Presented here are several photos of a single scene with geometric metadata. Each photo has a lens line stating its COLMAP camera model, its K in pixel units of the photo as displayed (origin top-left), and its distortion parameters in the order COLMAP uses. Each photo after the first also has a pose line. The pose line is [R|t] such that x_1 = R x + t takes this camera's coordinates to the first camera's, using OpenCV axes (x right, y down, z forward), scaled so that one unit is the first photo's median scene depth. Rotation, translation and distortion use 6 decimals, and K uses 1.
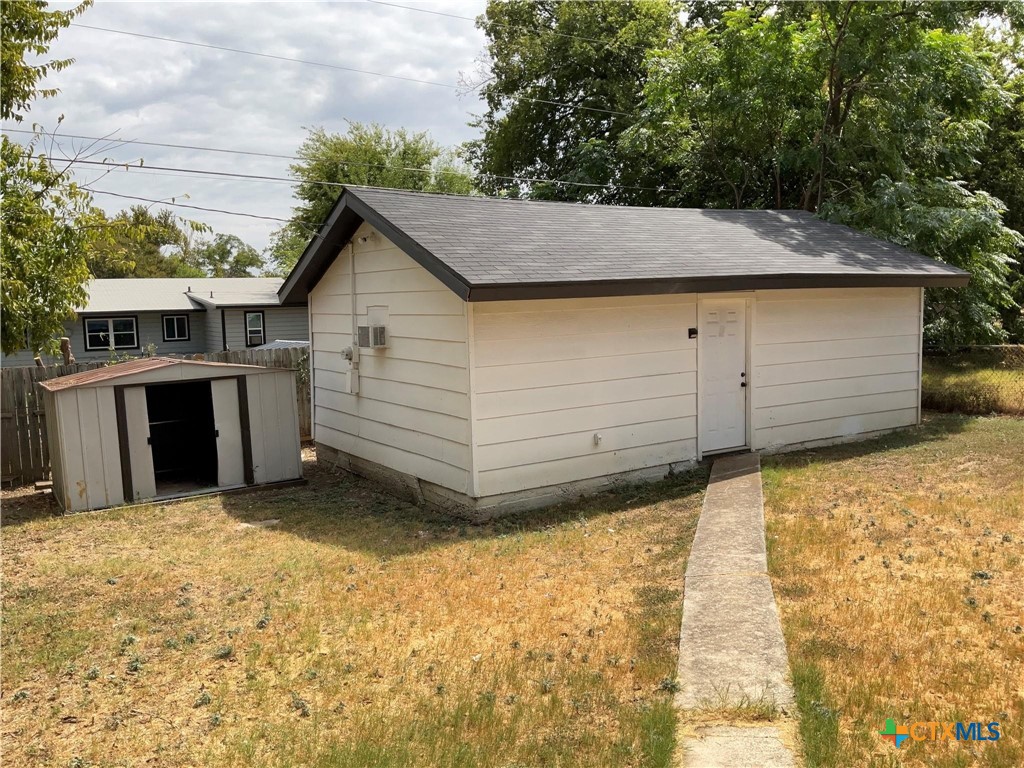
lens RADIAL K [[844.2, 0, 509.2], [0, 844.2, 384.6], [0, 0, 1]] dist [0.095365, -0.188394]
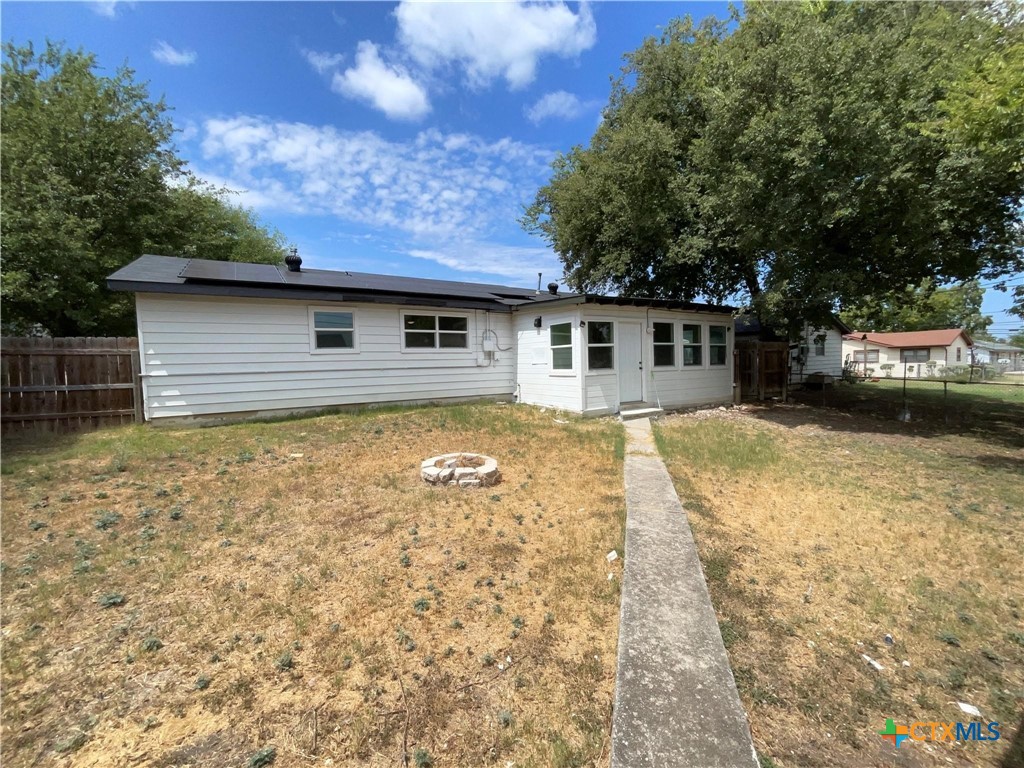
lens RADIAL K [[415.9, 0, 512.0], [0, 415.9, 384.0], [0, 0, 1]] dist [-0.000133, -0.000016]
pose [[-0.998163, 0.056830, 0.021003, 0.464089], [0.059410, 0.986081, 0.155289, -0.108245], [-0.011885, 0.156251, -0.987646, 1.641005]]
